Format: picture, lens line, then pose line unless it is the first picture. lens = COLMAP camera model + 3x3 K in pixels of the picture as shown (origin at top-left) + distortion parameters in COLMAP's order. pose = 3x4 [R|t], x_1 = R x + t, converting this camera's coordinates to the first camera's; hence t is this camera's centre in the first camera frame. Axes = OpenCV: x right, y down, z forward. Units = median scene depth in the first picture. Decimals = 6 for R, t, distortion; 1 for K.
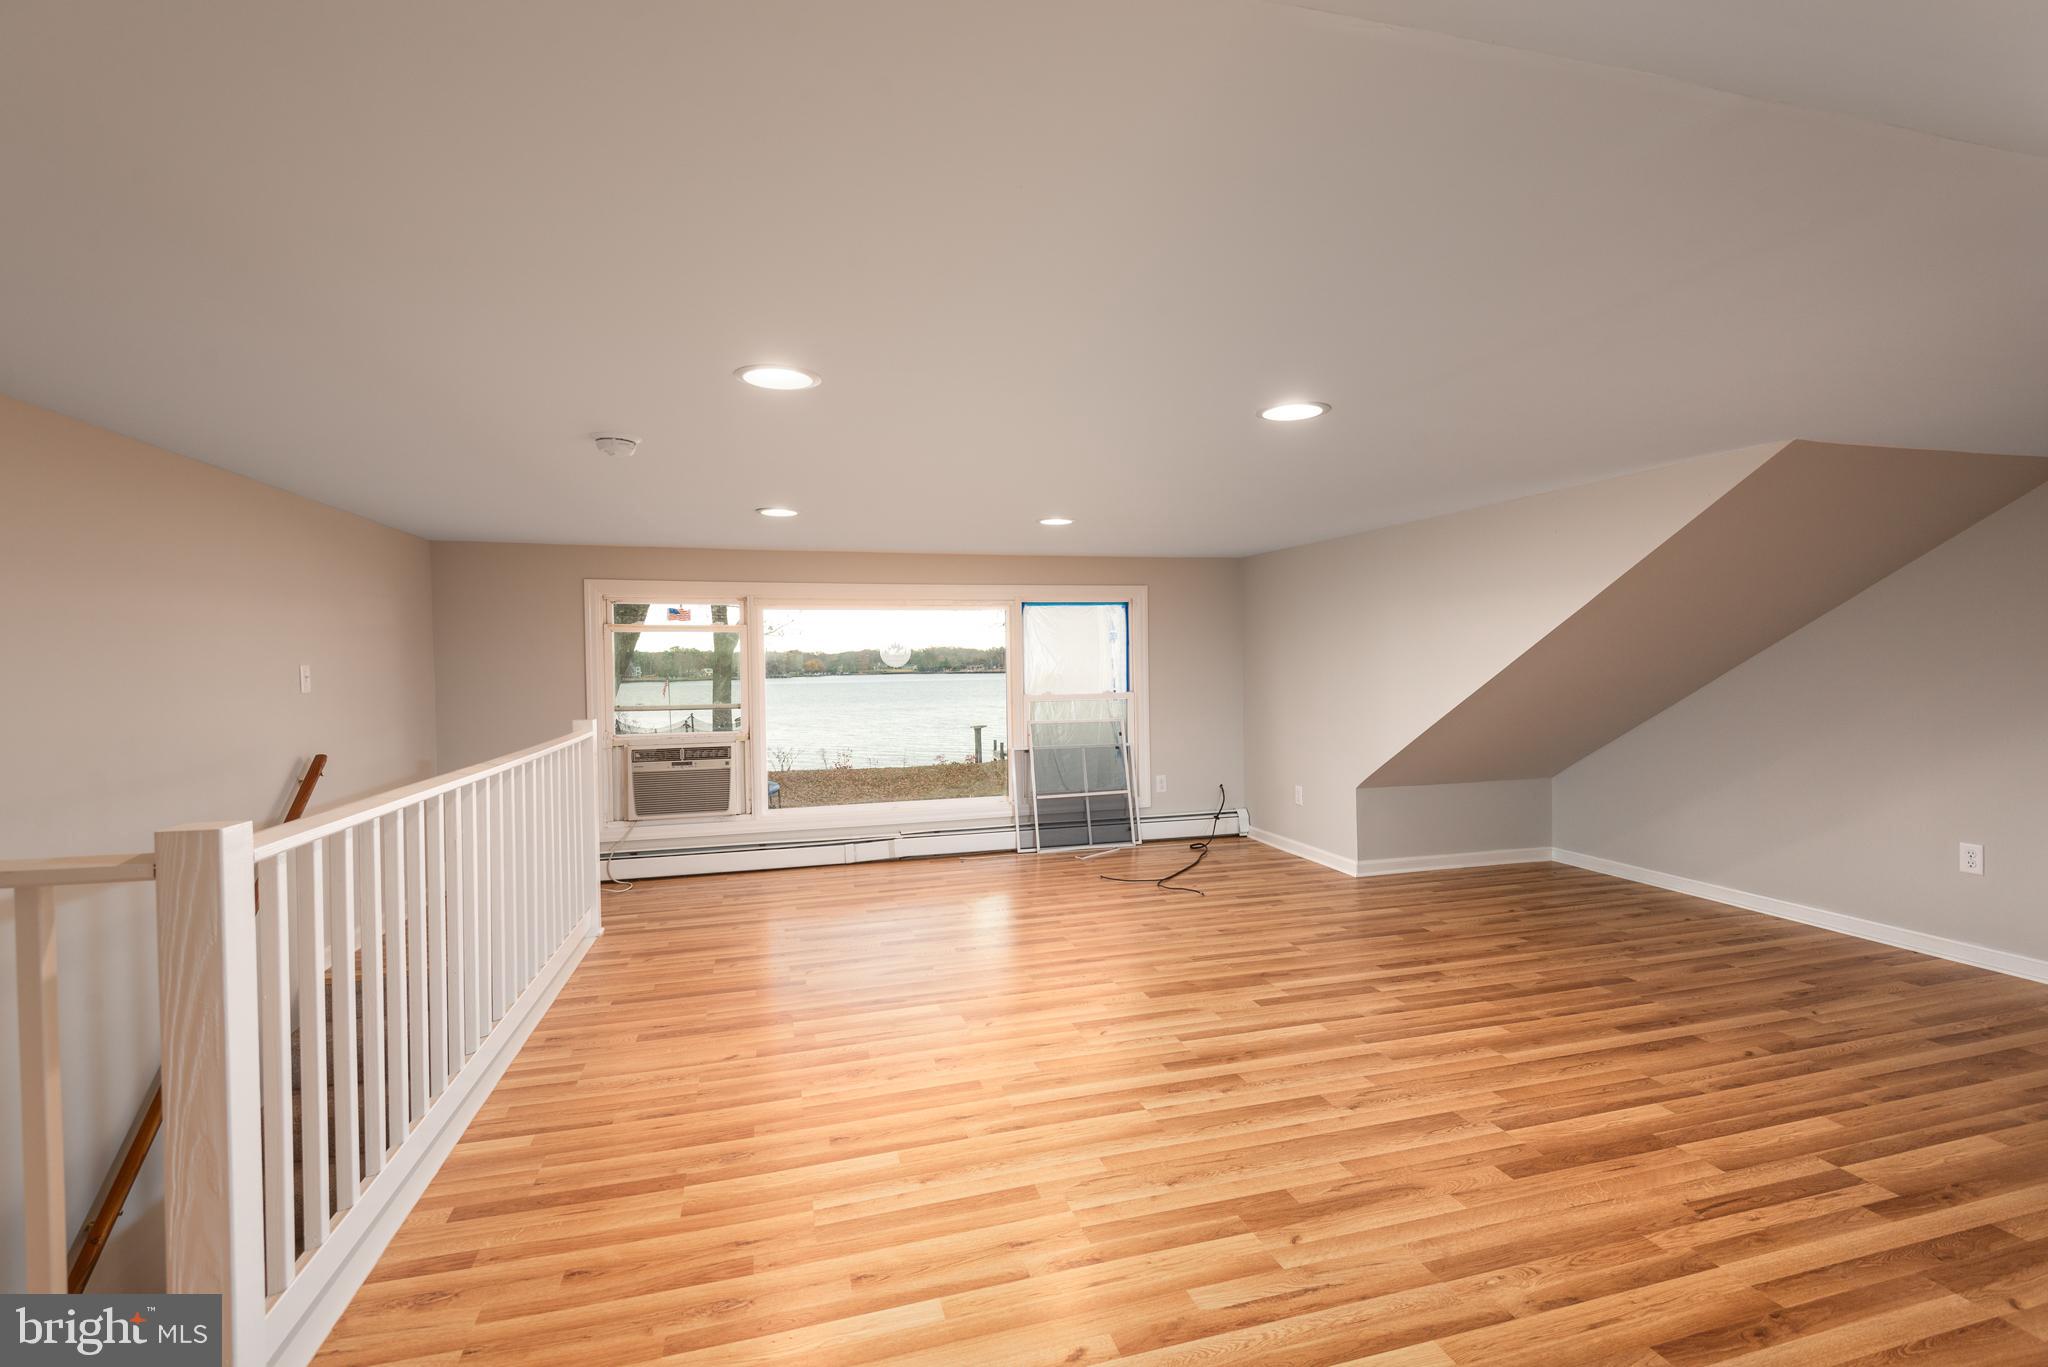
lens RADIAL K [[920.9, 0, 1027.2], [0, 920.9, 676.7], [0, 0, 1]] dist [-0.000826, -0.001100]
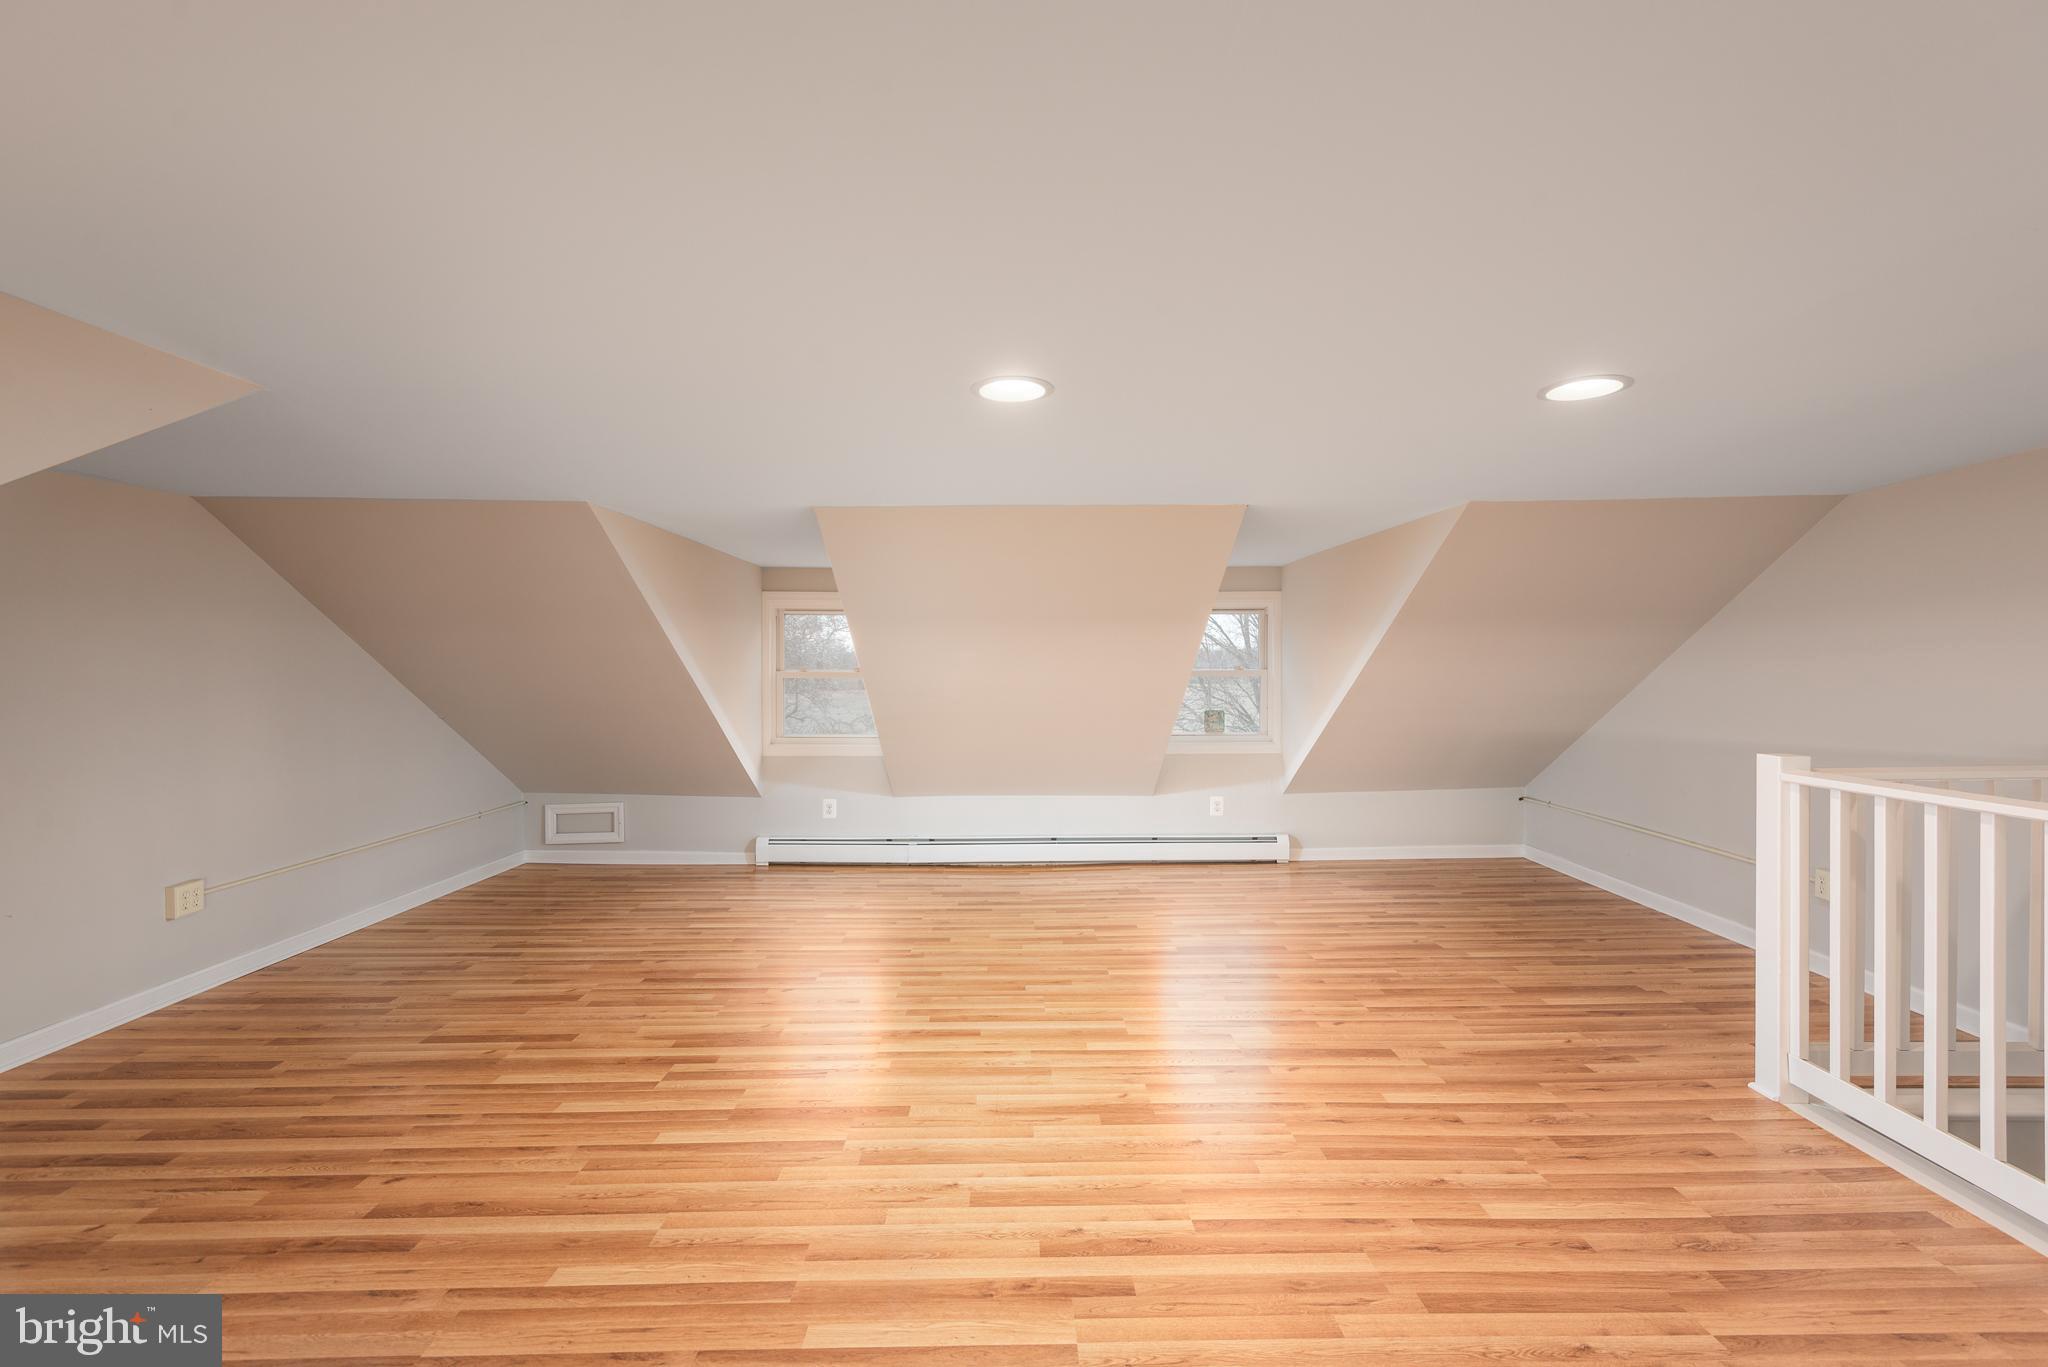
lens RADIAL K [[920.9, 0, 1021.2], [0, 920.9, 674.9], [0, 0, 1]] dist [-0.000826, -0.001100]
pose [[-0.964040, 0.015093, 0.265329, 0.051504], [0.020668, 0.999620, 0.018235, -0.034900], [-0.264953, 0.023063, -0.963985, 1.864797]]
